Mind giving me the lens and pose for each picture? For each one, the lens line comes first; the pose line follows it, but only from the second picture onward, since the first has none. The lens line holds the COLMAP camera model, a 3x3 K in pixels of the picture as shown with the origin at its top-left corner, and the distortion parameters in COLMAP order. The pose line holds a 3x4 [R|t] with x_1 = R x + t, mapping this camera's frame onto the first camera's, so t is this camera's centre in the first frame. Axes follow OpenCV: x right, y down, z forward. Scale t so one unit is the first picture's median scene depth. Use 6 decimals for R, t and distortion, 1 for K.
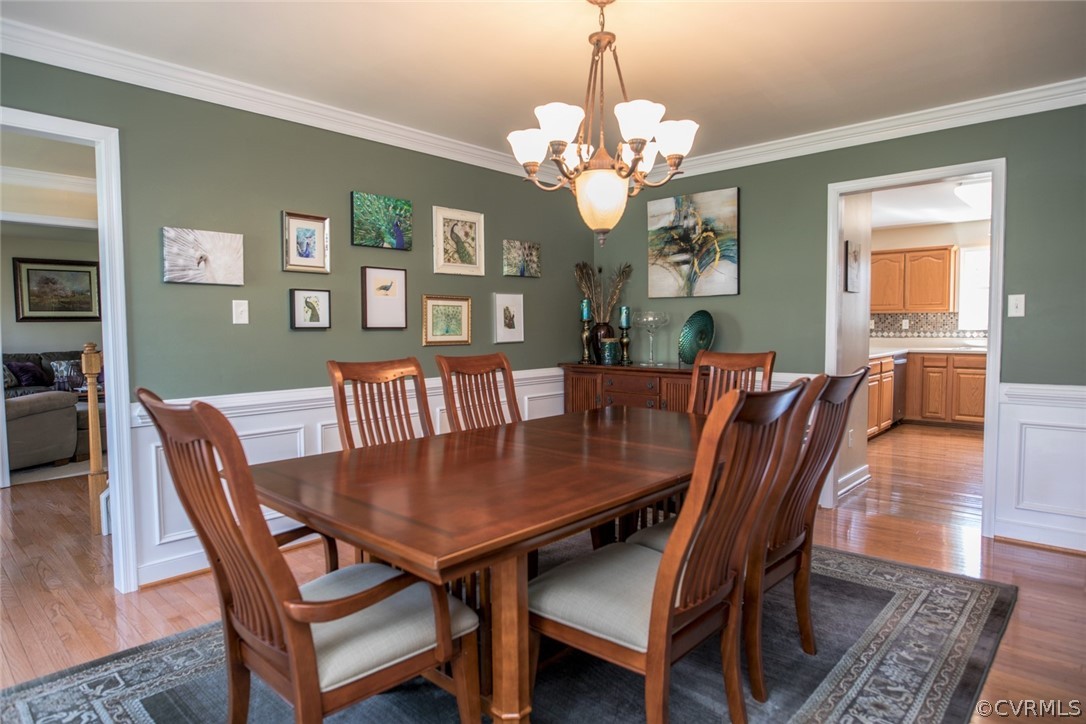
lens RADIAL K [[634.9, 0, 537.6], [0, 634.9, 359.7], [0, 0, 1]] dist [-0.018167, 0.001391]
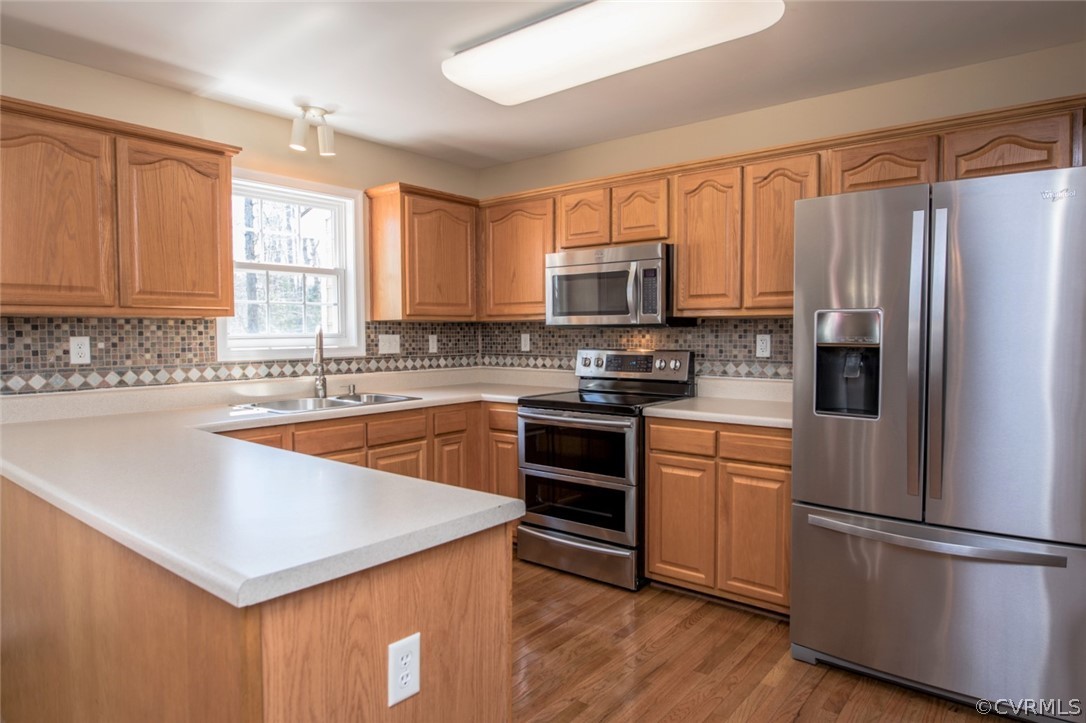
lens RADIAL K [[634.9, 0, 537.6], [0, 634.9, 359.2], [0, 0, 1]] dist [-0.018167, 0.001391]
pose [[-0.064388, -0.028524, 0.997517, 0.234600], [0.064227, 0.997401, 0.032666, -0.047732], [-0.995856, 0.066170, -0.062388, 0.793428]]
